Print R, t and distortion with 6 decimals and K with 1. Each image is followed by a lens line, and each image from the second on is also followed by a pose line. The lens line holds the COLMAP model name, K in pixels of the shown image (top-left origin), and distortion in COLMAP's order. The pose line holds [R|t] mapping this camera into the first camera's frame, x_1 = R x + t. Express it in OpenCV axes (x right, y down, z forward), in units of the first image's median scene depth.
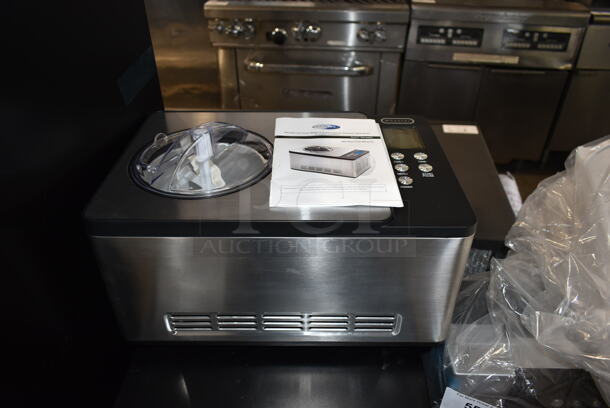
lens RADIAL K [[464.3, 0, 305.0], [0, 464.3, 204.0], [0, 0, 1]] dist [0.002737, -0.000267]
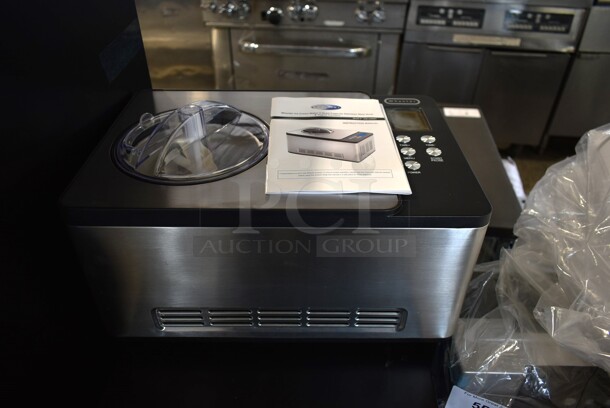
lens RADIAL K [[462.9, 0, 305.0], [0, 462.9, 204.0], [0, 0, 1]] dist [-0.000207, 0.000352]
pose [[0.999940, 0.002199, 0.010770, -0.005939], [-0.002554, 0.999451, 0.033048, -0.003148], [-0.010691, -0.033073, 0.999396, 0.067093]]
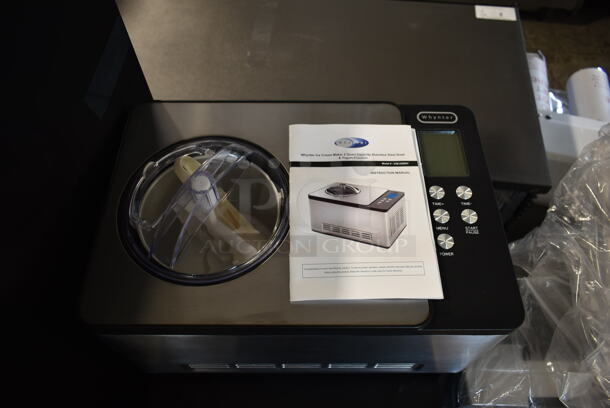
lens RADIAL K [[464.3, 0, 305.0], [0, 464.3, 204.0], [0, 0, 1]] dist [0.002737, -0.000267]
pose [[0.999920, 0.000207, 0.012616, -0.044104], [-0.005204, 0.917630, 0.397403, -0.370560], [-0.011495, -0.397437, 0.917558, 0.199785]]
